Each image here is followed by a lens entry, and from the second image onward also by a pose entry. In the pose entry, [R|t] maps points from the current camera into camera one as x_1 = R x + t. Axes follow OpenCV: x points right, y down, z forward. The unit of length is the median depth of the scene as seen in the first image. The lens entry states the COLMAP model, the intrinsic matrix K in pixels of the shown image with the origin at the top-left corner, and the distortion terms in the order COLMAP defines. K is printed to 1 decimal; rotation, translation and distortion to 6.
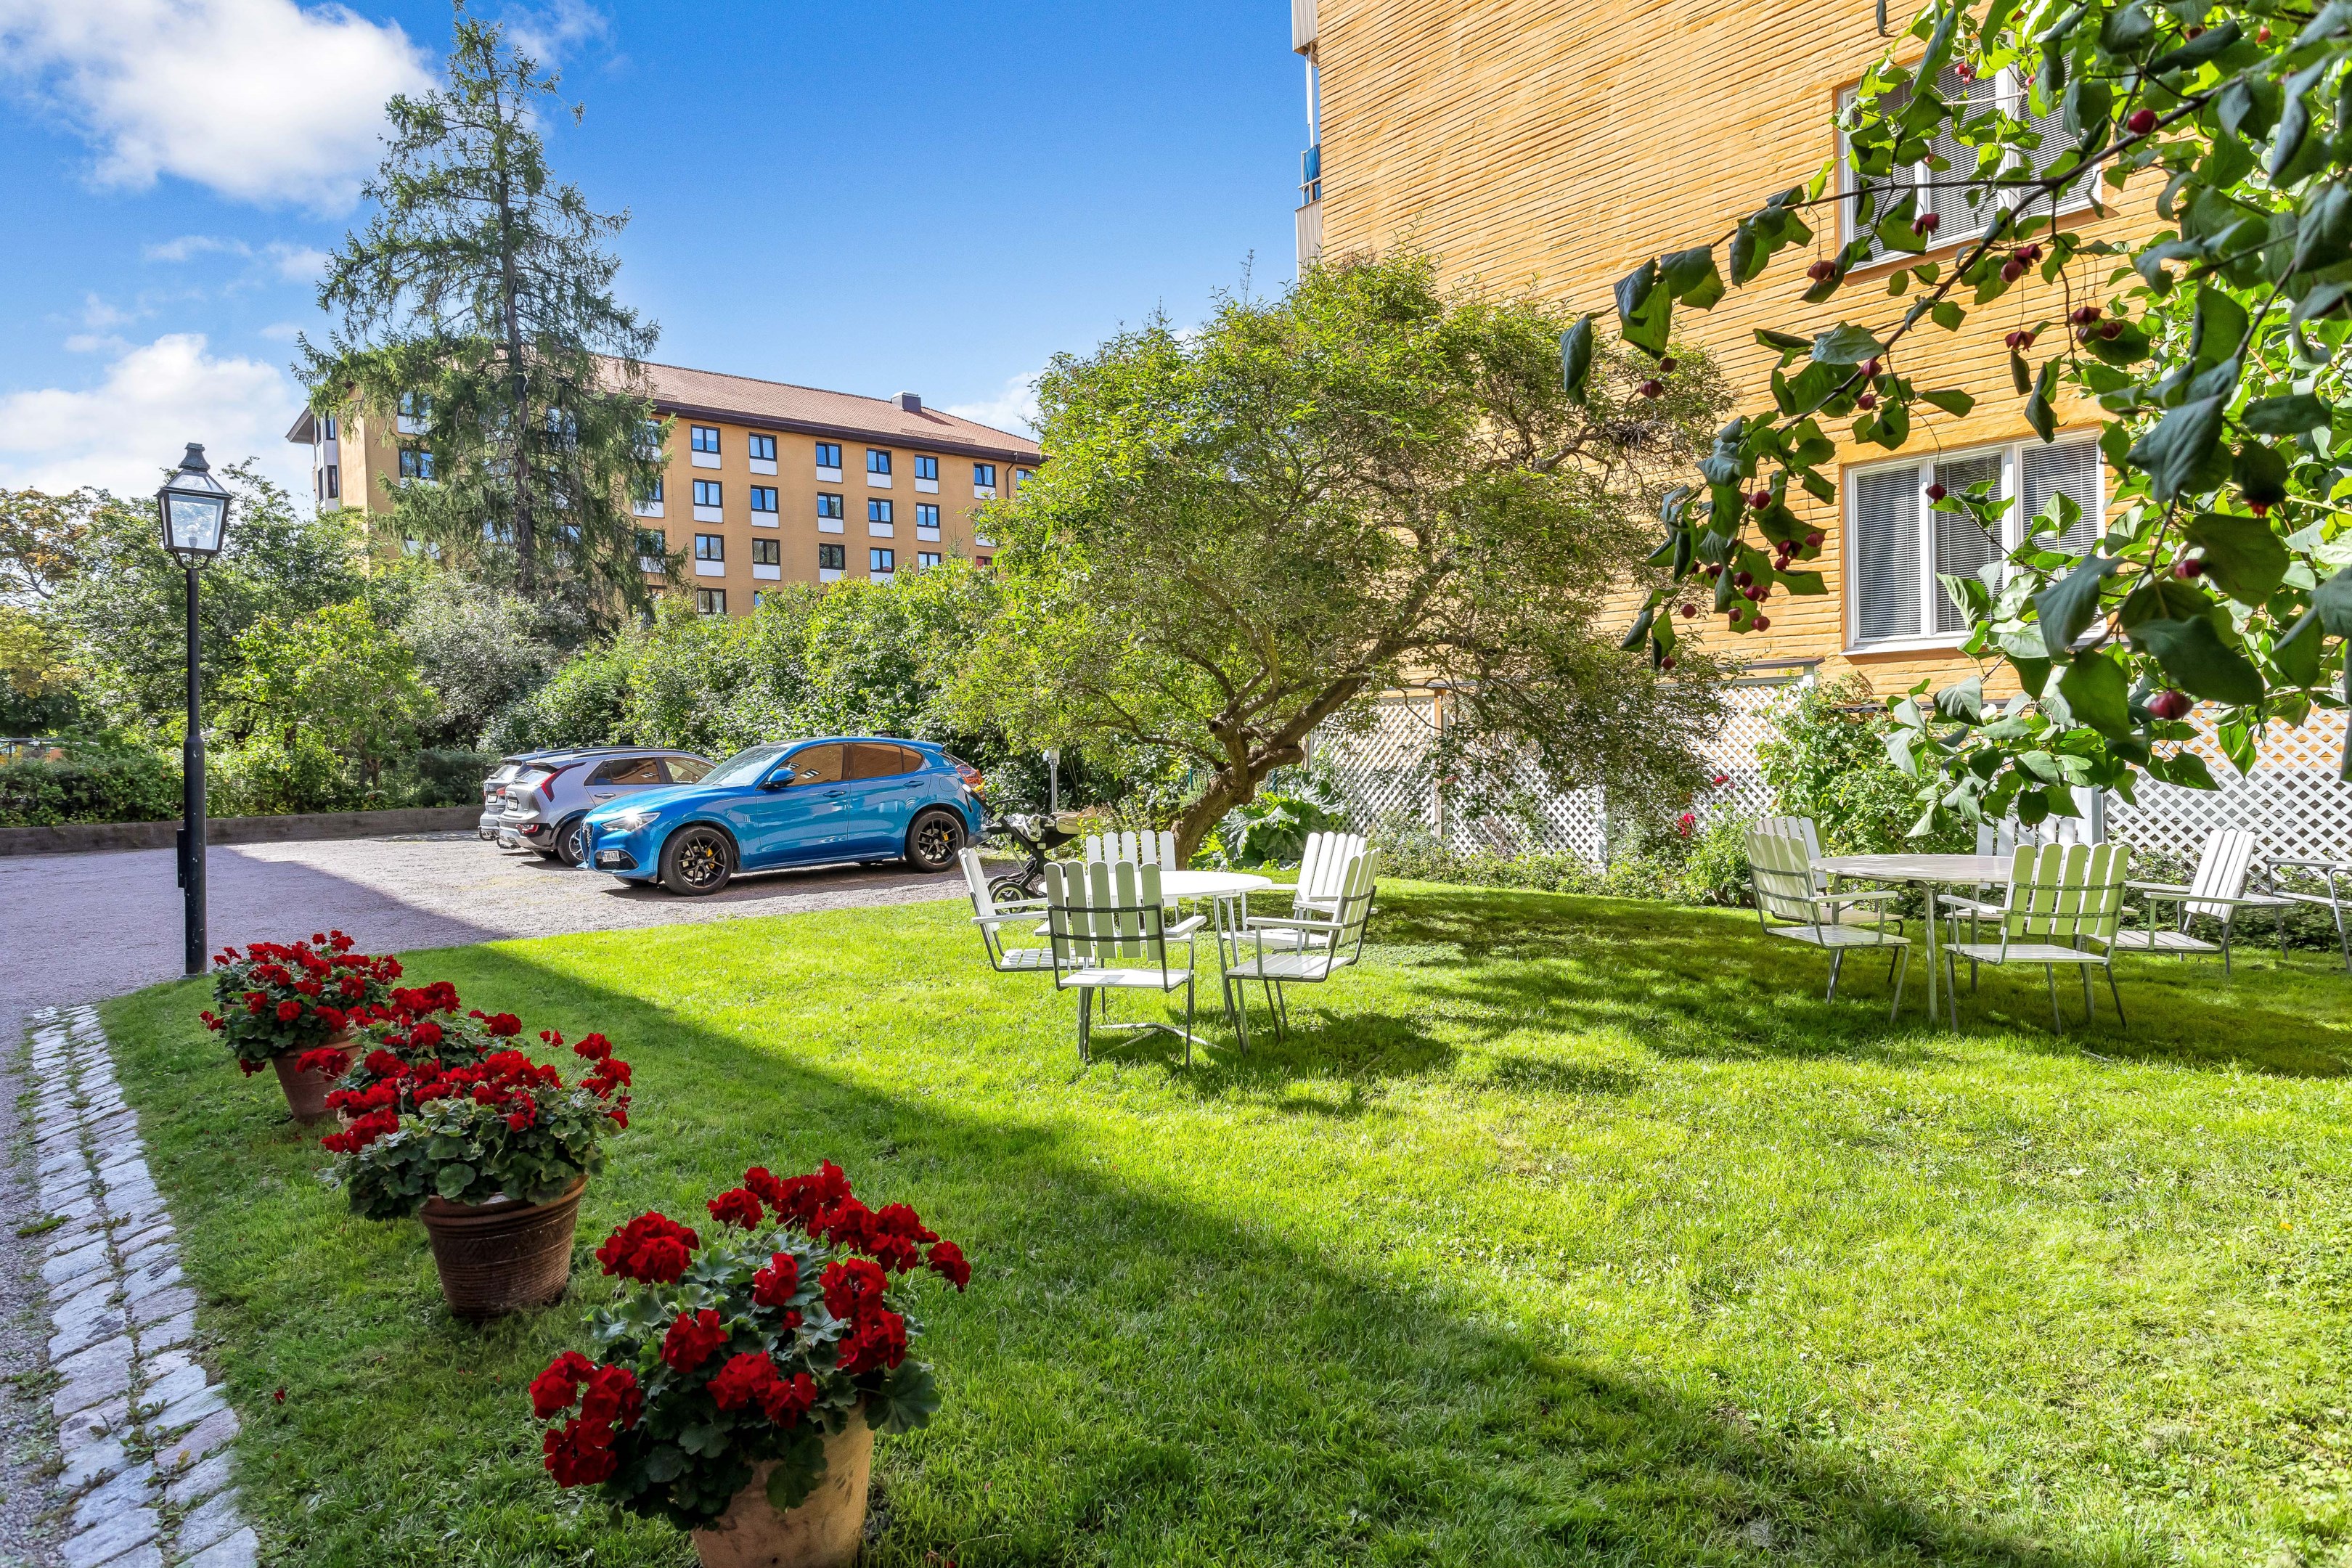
lens RADIAL K [[1354.0, 0, 1176.0], [0, 1354.0, 784.0], [0, 0, 1]] dist [-0.006284, 0.000770]
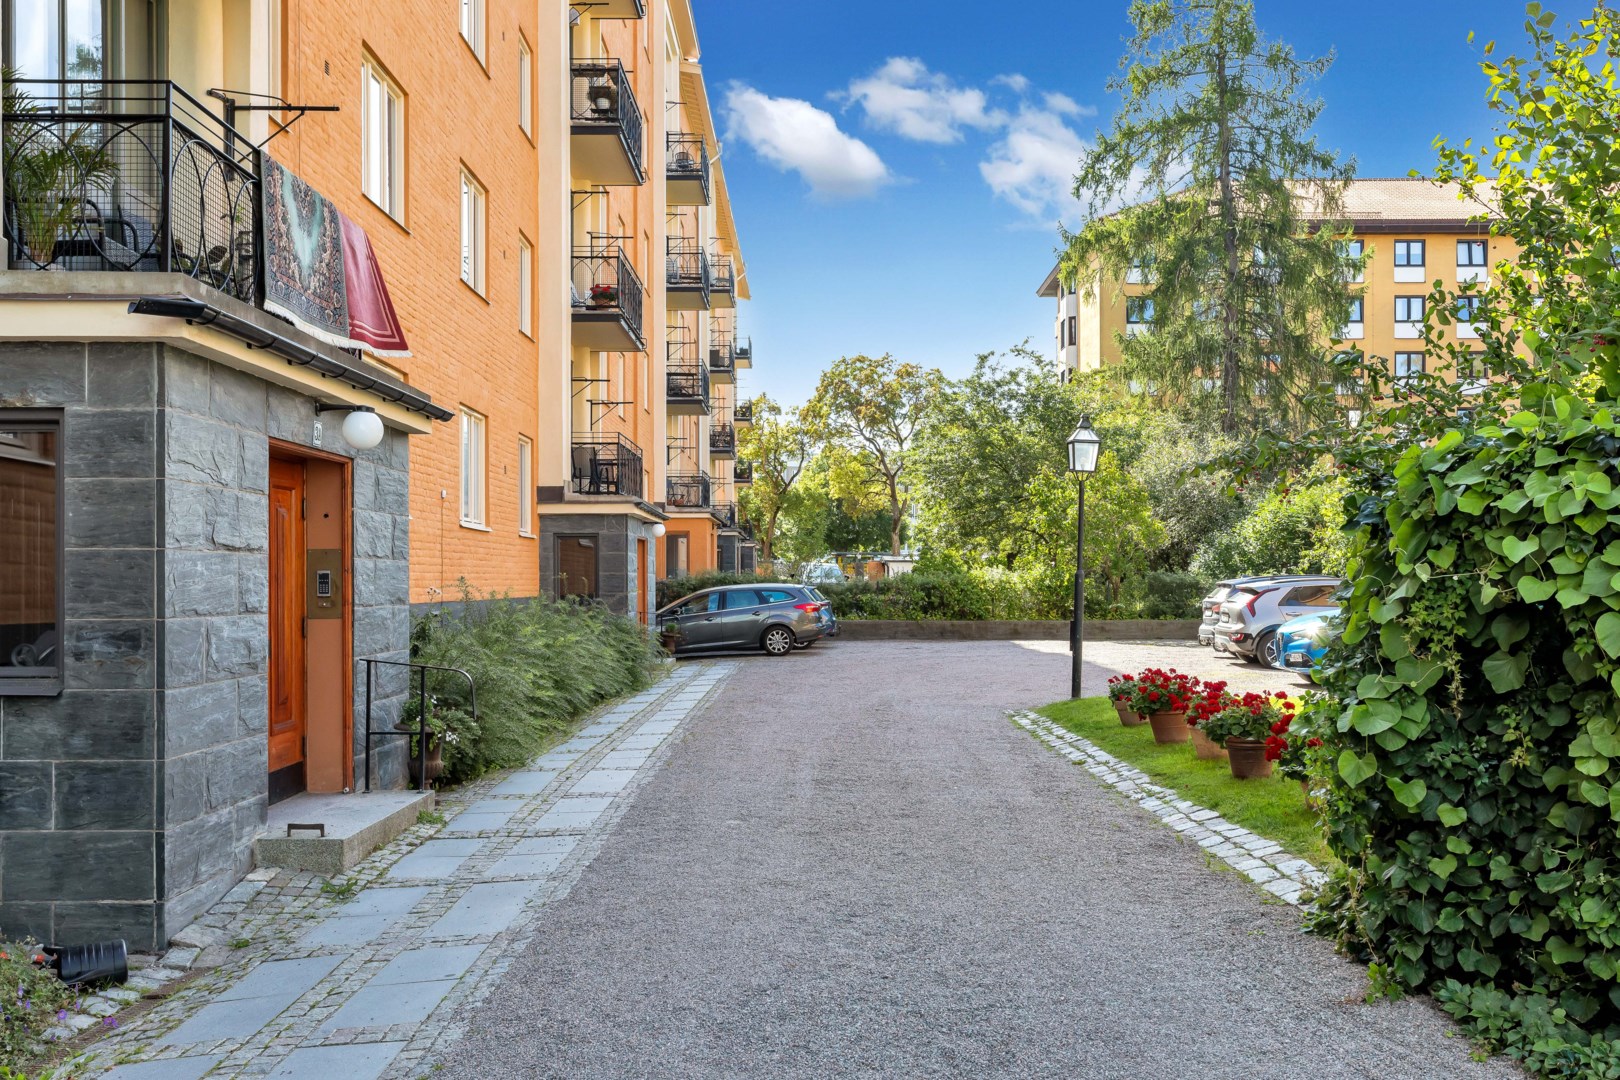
lens RADIAL K [[1459.2, 0, 810.0], [0, 1459.2, 540.0], [0, 0, 1]] dist [0.017768, 0.024217]
pose [[0.750639, 0.008430, -0.660659, 0.074320], [-0.039679, 0.998689, -0.032341, 0.000563], [0.659520, 0.050491, 0.749989, -0.172489]]
